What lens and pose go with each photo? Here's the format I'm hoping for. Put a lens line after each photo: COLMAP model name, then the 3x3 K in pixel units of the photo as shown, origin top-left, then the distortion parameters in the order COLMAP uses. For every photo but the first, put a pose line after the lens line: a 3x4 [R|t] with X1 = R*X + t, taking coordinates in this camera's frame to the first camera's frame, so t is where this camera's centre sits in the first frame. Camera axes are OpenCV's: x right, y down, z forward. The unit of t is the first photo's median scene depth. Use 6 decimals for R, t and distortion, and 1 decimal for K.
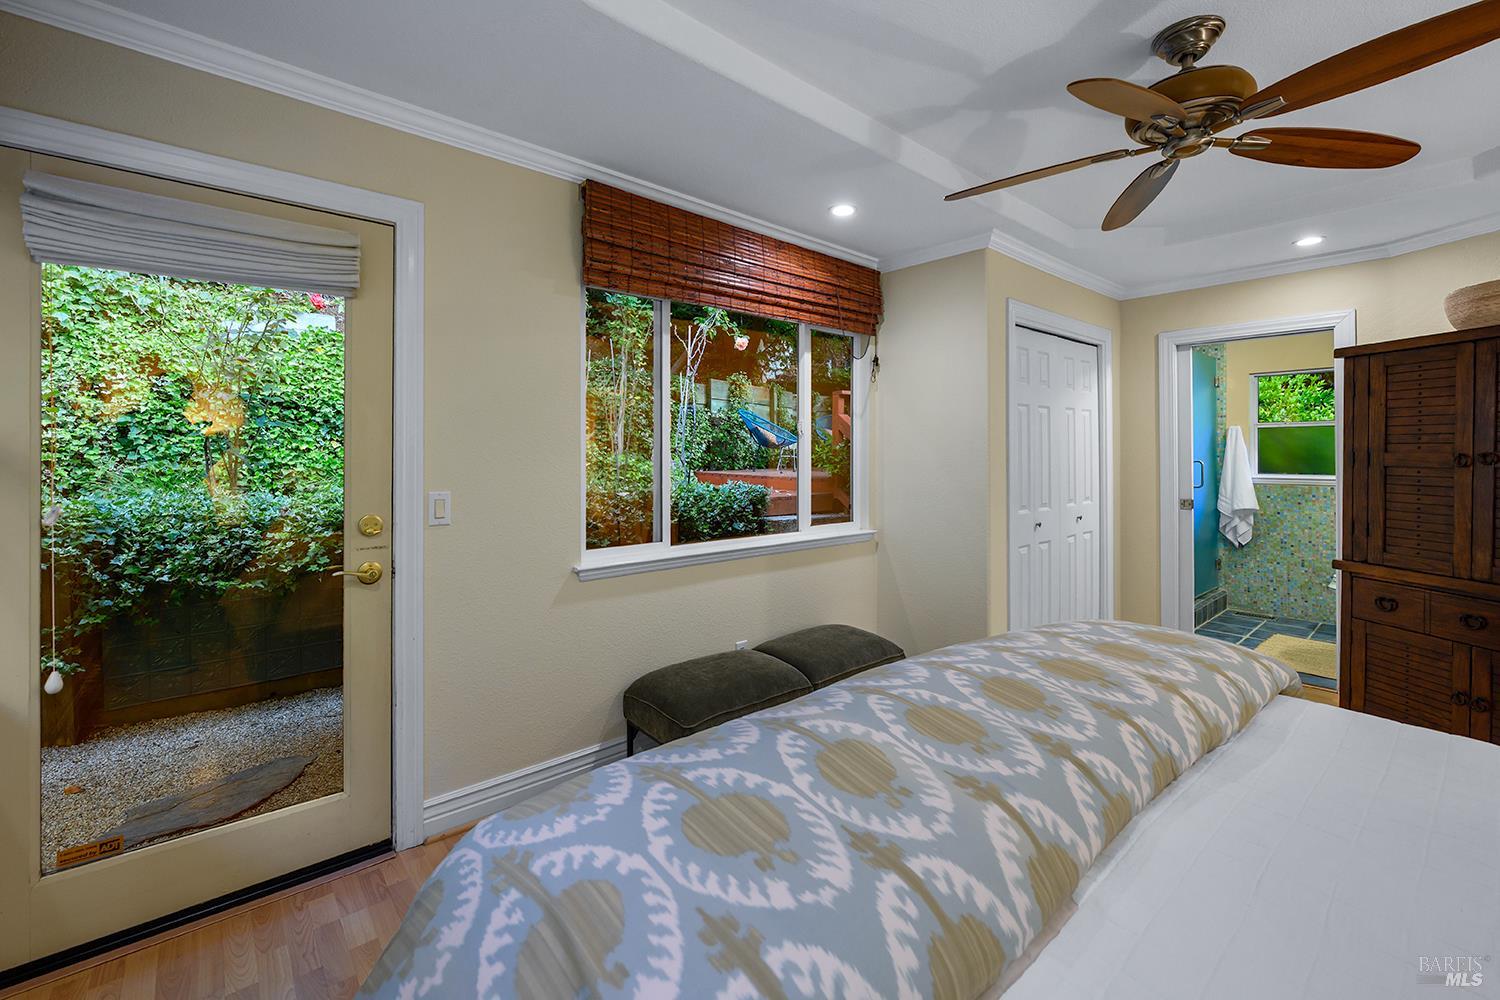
lens RADIAL K [[608.8, 0, 764.3], [0, 608.8, 447.4], [0, 0, 1]] dist [0.001128, 0.000483]
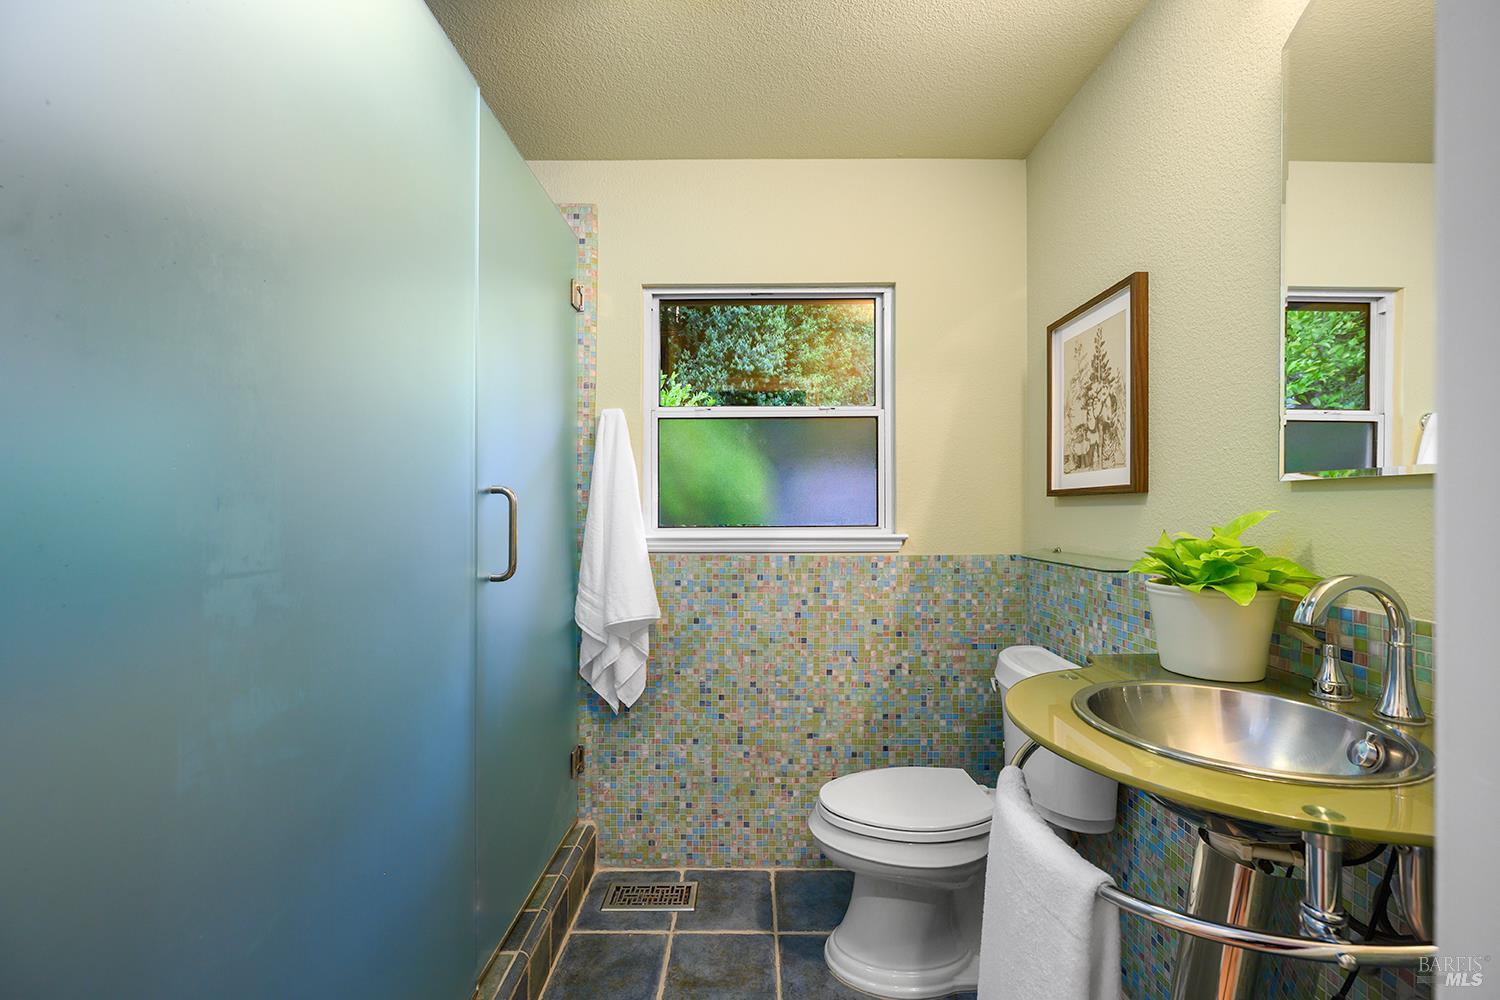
lens RADIAL K [[608.8, 0, 754.1], [0, 608.8, 508.2], [0, 0, 1]] dist [0.001128, 0.000483]
pose [[0.657494, 0.002138, 0.753457, 0.540458], [-0.001061, 0.999998, -0.001911, 0.030674], [-0.753459, 0.000457, 0.657494, 0.677316]]
